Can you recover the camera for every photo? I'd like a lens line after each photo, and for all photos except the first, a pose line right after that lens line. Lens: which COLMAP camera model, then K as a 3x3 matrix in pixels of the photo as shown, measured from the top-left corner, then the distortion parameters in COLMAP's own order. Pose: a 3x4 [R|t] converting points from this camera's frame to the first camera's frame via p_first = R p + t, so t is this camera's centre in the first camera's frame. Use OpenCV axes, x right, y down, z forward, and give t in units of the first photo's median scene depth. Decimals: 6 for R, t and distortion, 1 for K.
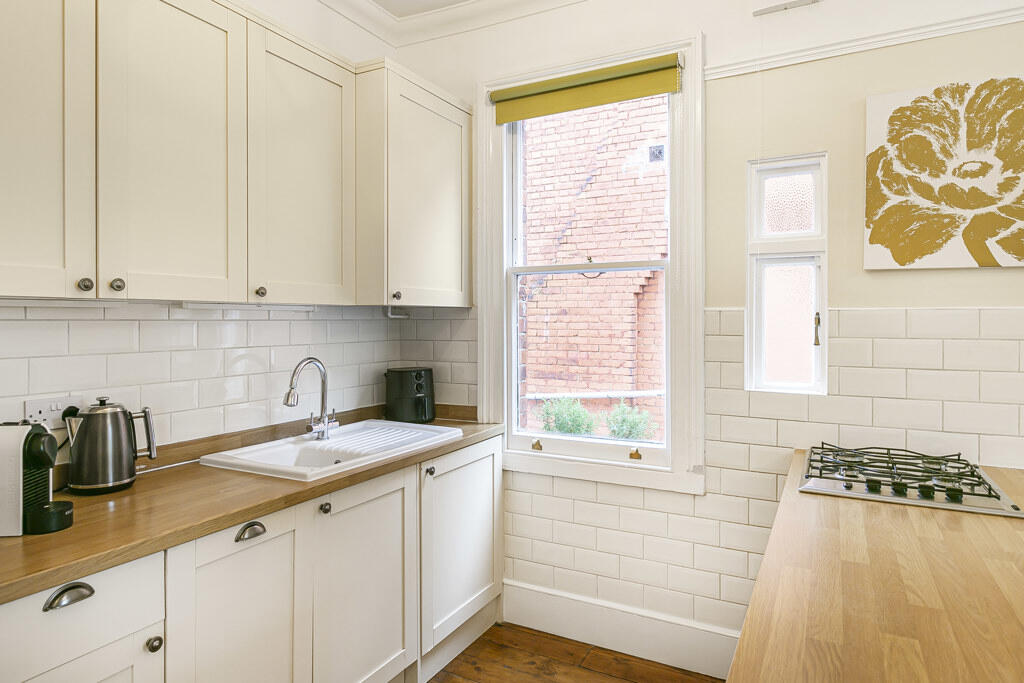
lens RADIAL K [[612.6, 0, 512.4], [0, 612.6, 321.7], [0, 0, 1]] dist [-0.002069, -0.003842]
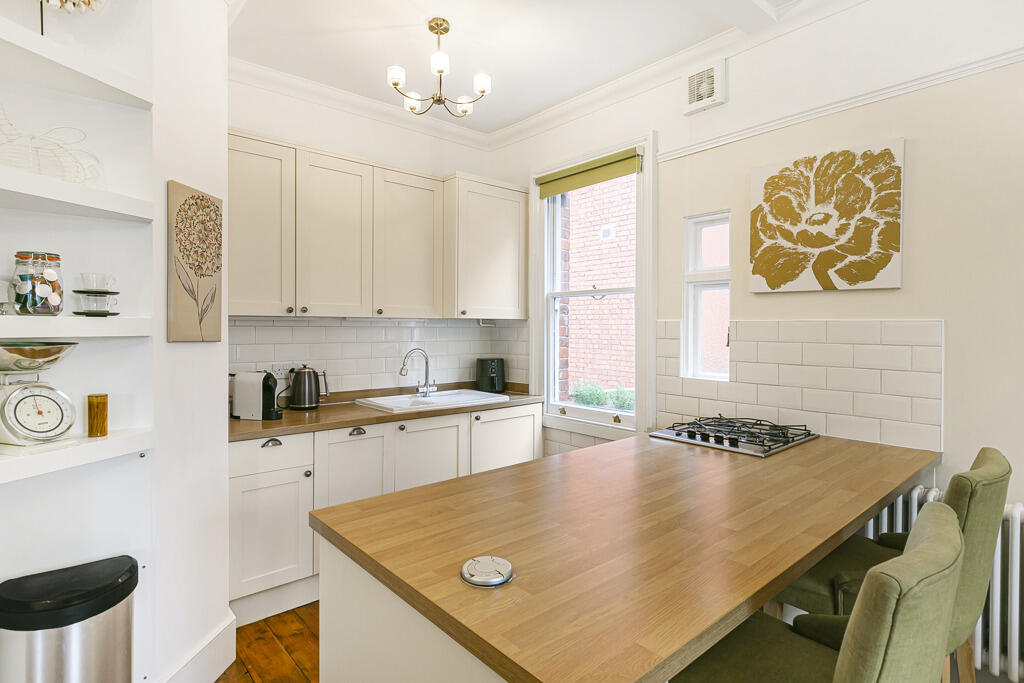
lens RADIAL K [[523.6, 0, 511.8], [0, 523.6, 333.5], [0, 0, 1]] dist [-0.000816, -0.002247]
pose [[0.933928, 0.008566, -0.357360, 0.516709], [-0.006137, 0.999950, 0.007932, 0.002420], [0.357410, -0.005215, 0.933933, -0.333133]]
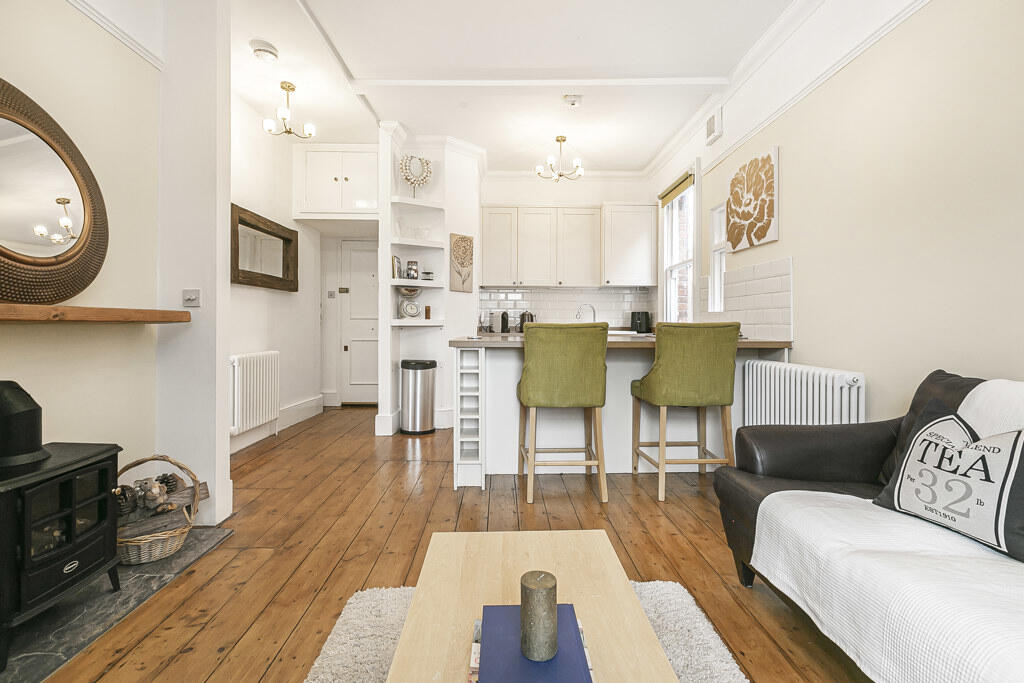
lens RADIAL K [[460.1, 0, 509.3], [0, 460.1, 325.6], [0, 0, 1]] dist [0.003994, -0.001316]
pose [[0.476500, 0.006307, -0.879152, 1.745317], [-0.010507, 0.999944, 0.001479, 0.191927], [0.879112, 0.008532, 0.476539, -0.515186]]
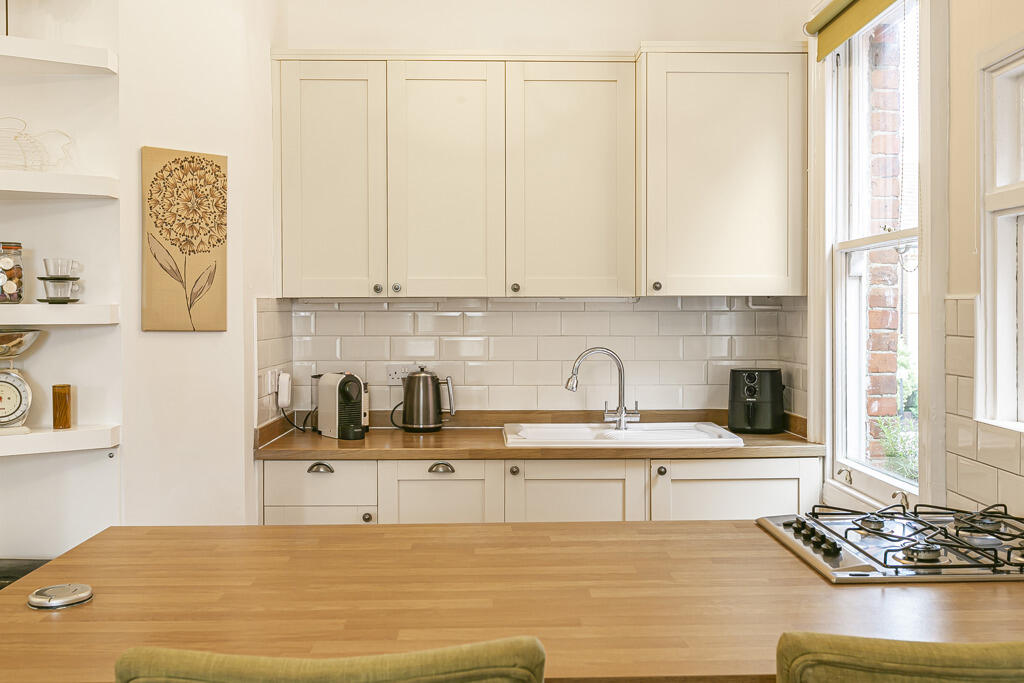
lens RADIAL K [[997.2, 0, 508.5], [0, 997.2, 327.4], [0, 0, 1]] dist [-0.008693, 0.000000]
pose [[0.488808, 0.017415, -0.872218, 1.227809], [-0.003001, 0.999828, 0.018281, -0.006863], [0.872386, -0.006319, 0.488776, 0.043194]]
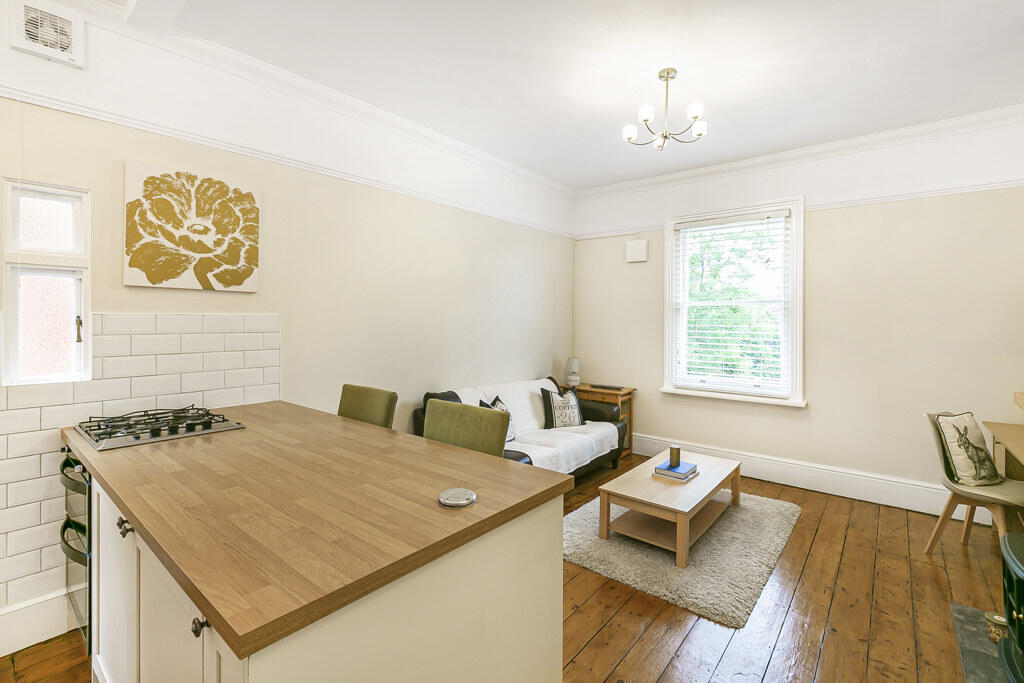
lens RADIAL K [[460.1, 0, 513.3], [0, 460.1, 322.5], [0, 0, 1]] dist [0.003994, -0.001316]
pose [[0.213311, -0.003805, 0.976977, -0.263000], [0.004126, 0.999987, 0.002994, -0.000381], [-0.976976, 0.003392, 0.213324, -0.078598]]
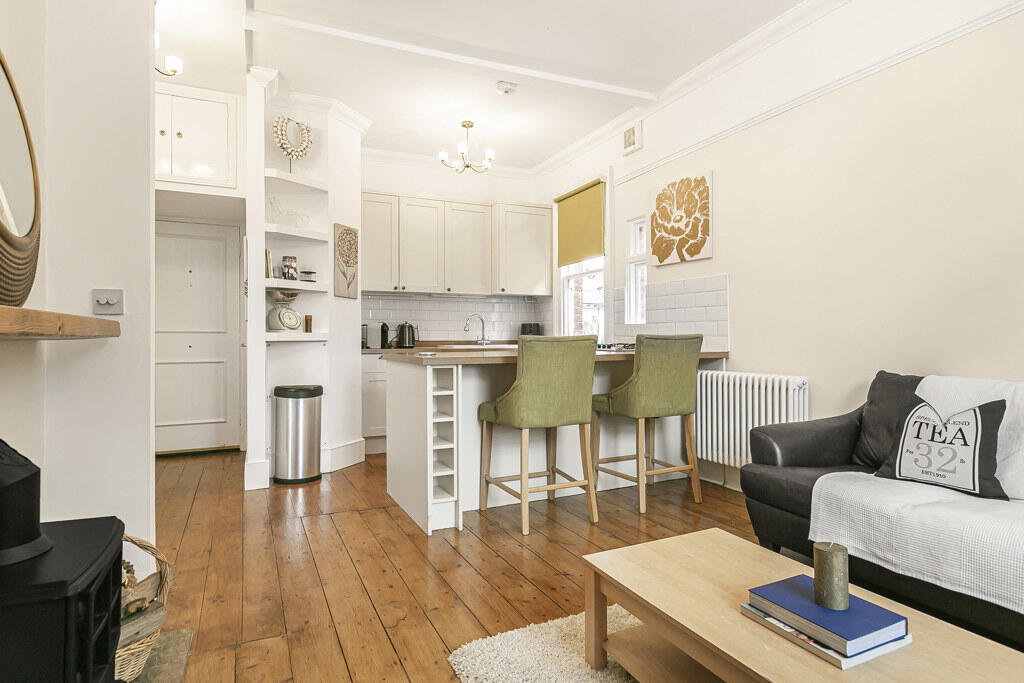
lens RADIAL K [[563.8, 0, 511.7], [0, 563.8, 337.0], [0, 0, 1]] dist [0.003609, -0.000549]
pose [[0.796627, -0.002304, -0.604467, 1.481098], [-0.001893, 0.999978, -0.006306, 0.197596], [0.604469, 0.006168, 0.796605, -1.007080]]
